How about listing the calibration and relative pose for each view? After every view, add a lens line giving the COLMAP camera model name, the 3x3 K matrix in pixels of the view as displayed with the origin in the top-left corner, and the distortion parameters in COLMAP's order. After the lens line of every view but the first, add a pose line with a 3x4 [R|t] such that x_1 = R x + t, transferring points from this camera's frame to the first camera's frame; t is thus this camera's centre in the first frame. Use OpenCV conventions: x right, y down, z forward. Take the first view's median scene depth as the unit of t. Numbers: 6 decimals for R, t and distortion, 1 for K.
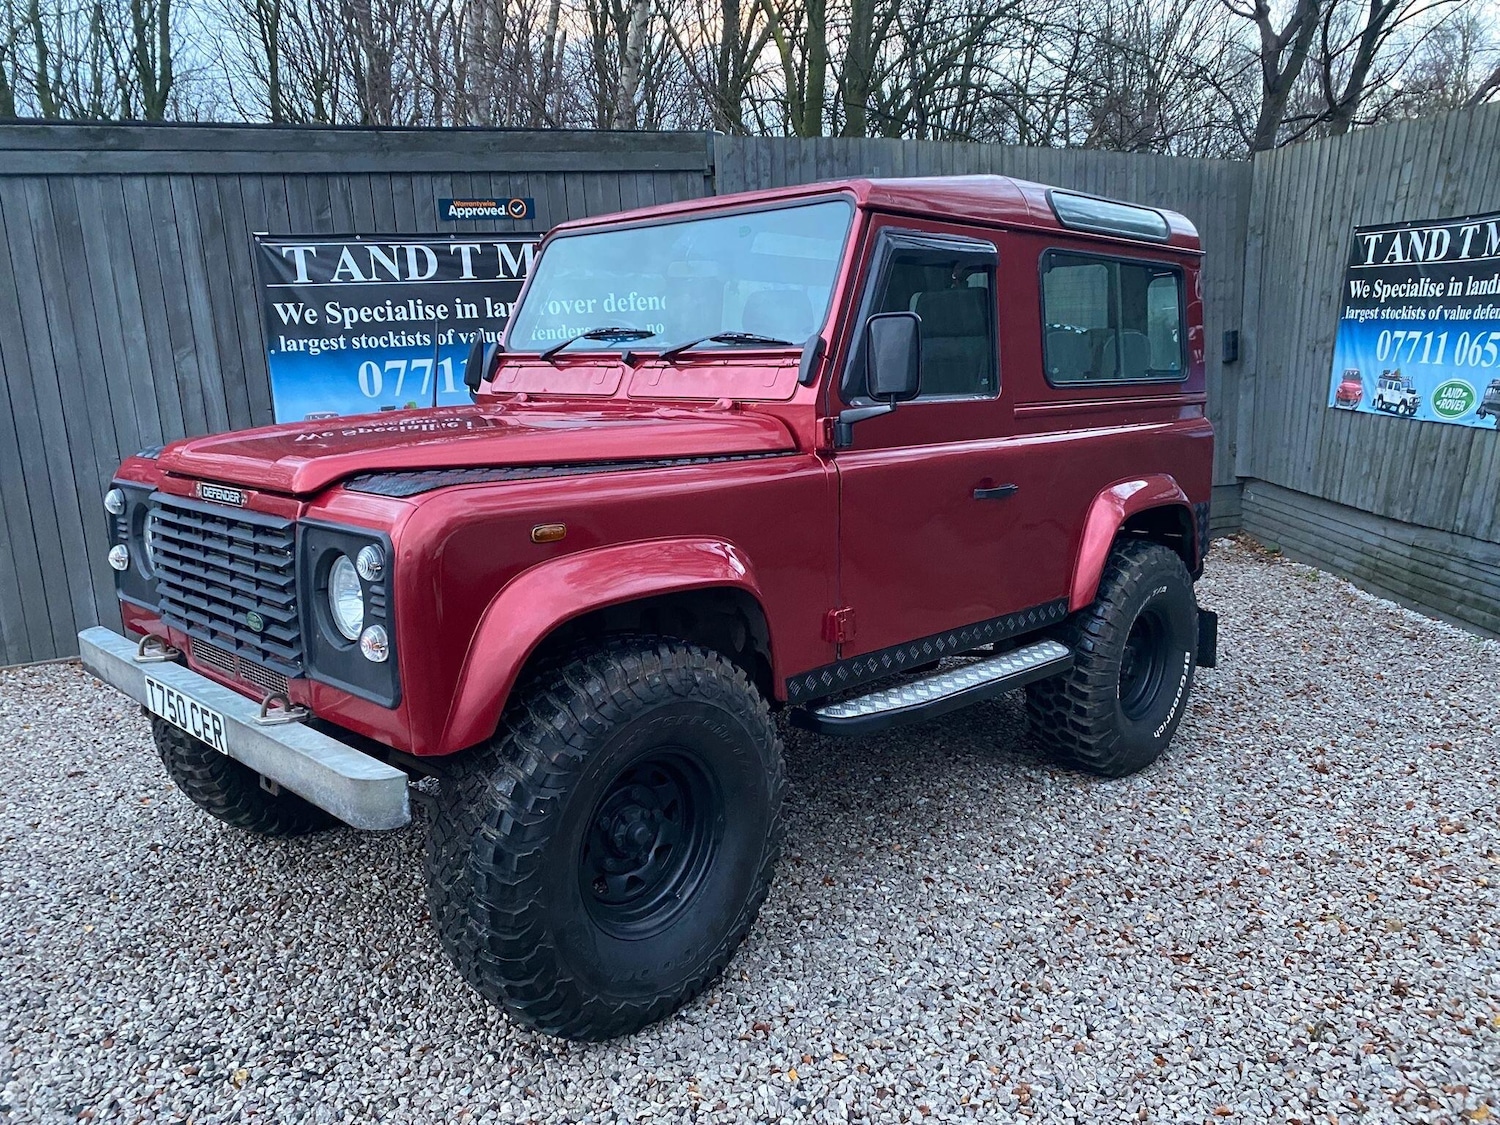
lens RADIAL K [[1140.9, 0, 739.9], [0, 1140.9, 537.0], [0, 0, 1]] dist [0.007192, 0.002904]
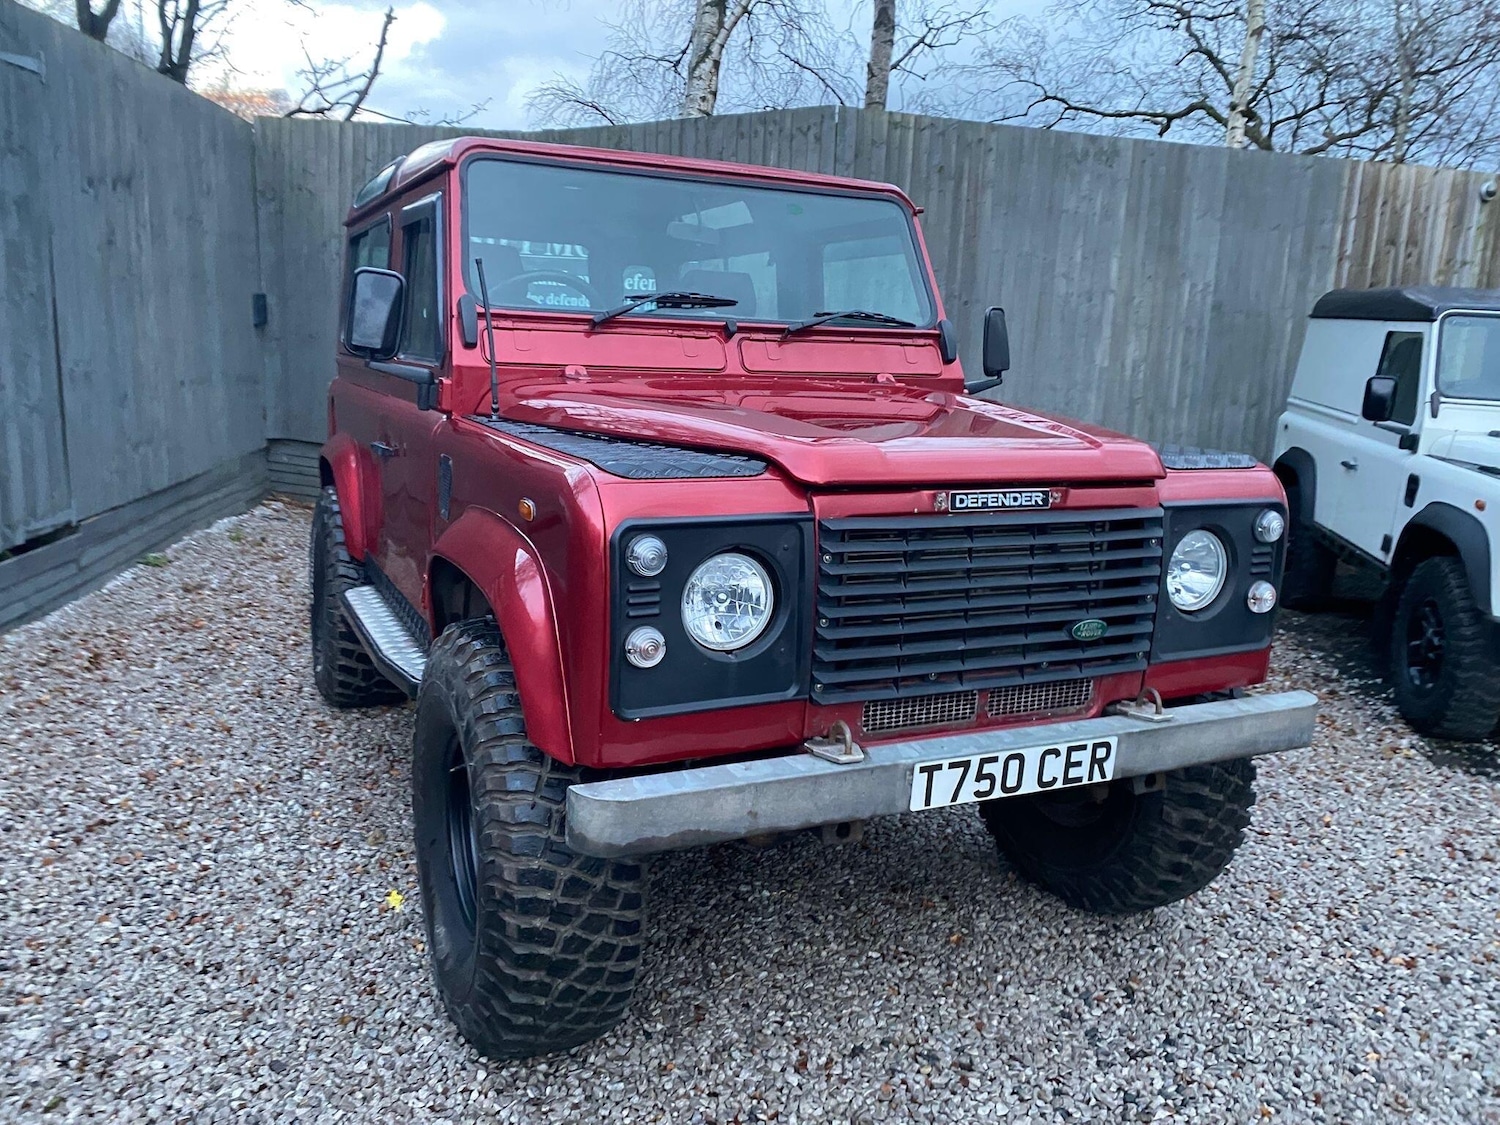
lens RADIAL K [[1155.0, 0, 740.8], [0, 1155.0, 512.7], [0, 0, 1]] dist [0.010902, -0.003430]
pose [[0.346397, -0.116367, 0.930843, -0.794403], [0.101928, 0.991070, 0.085966, -0.072124], [-0.932534, 0.065101, 0.355165, 0.542283]]
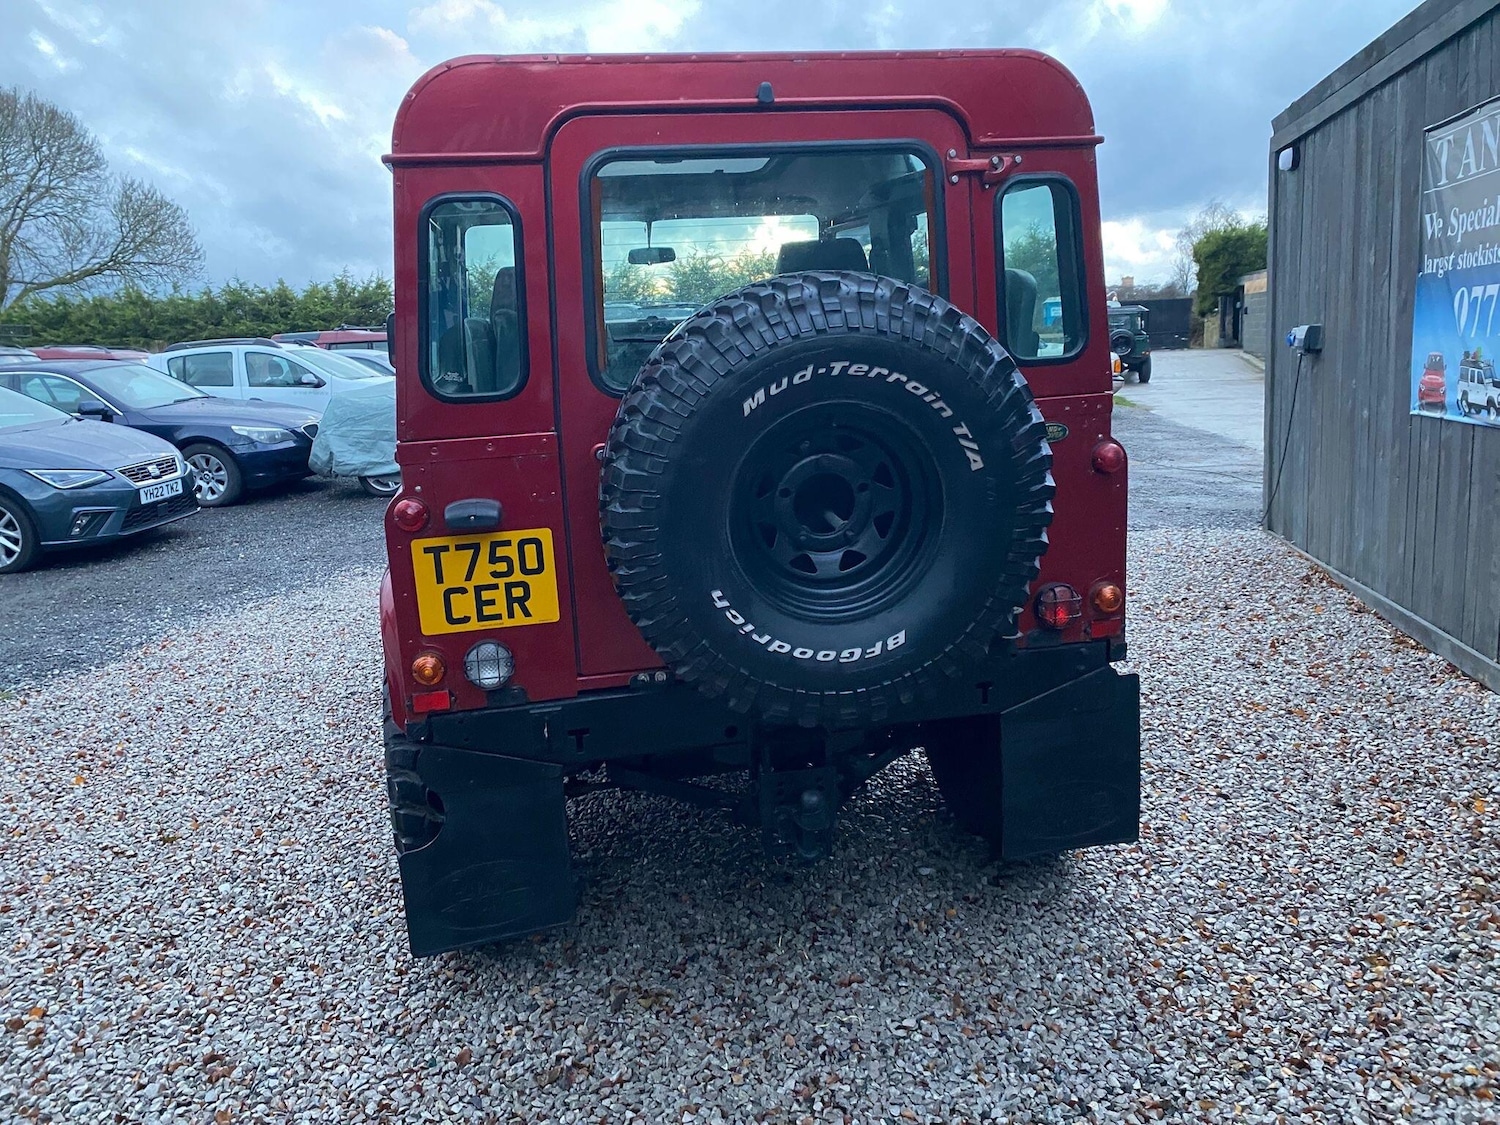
lens RADIAL K [[1147.4, 0, 743.9], [0, 1147.4, 540.8], [0, 0, 1]] dist [0.023144, -0.011816]
pose [[-0.566888, 0.204184, -0.798089, 0.794563], [-0.072279, 0.952732, 0.295088, -0.265034], [0.820618, 0.224967, -0.525335, 1.509118]]
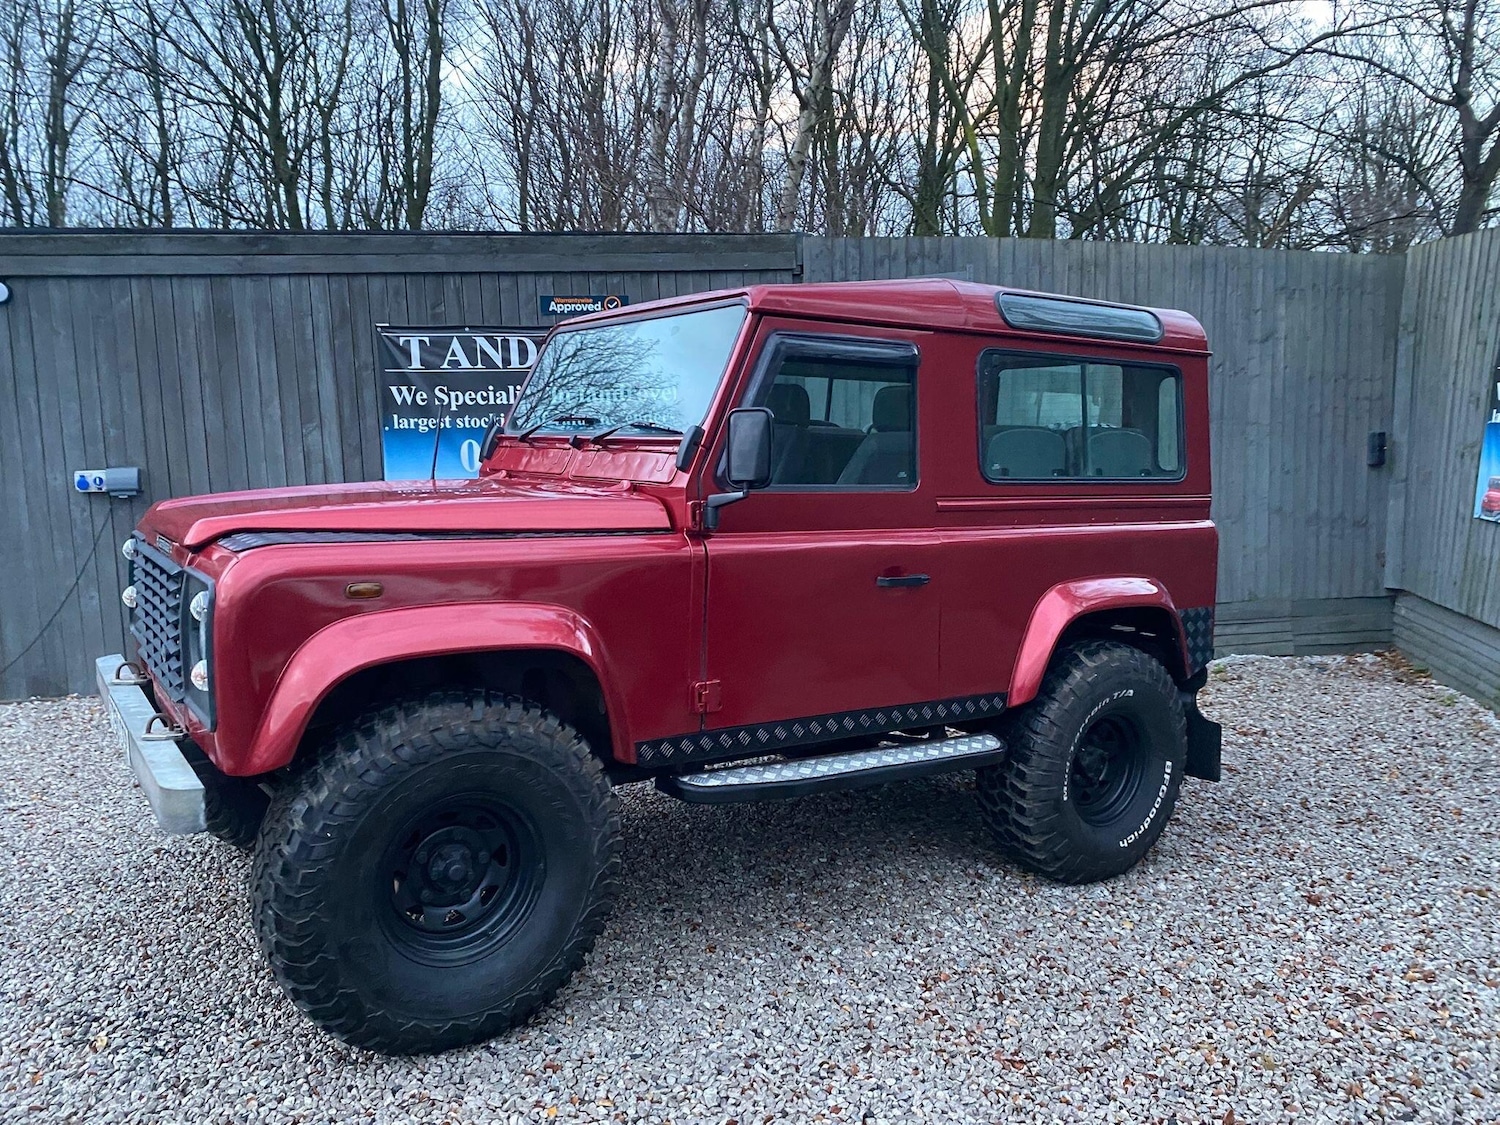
lens RADIAL K [[1135.0, 0, 741.1], [0, 1135.0, 545.0], [0, 0, 1]] dist [0.014376, -0.007591]
pose [[0.978044, 0.046221, -0.203207, 0.230739], [-0.059739, 0.996355, -0.060899, -0.001034], [0.199651, 0.071701, 0.977240, -0.022496]]
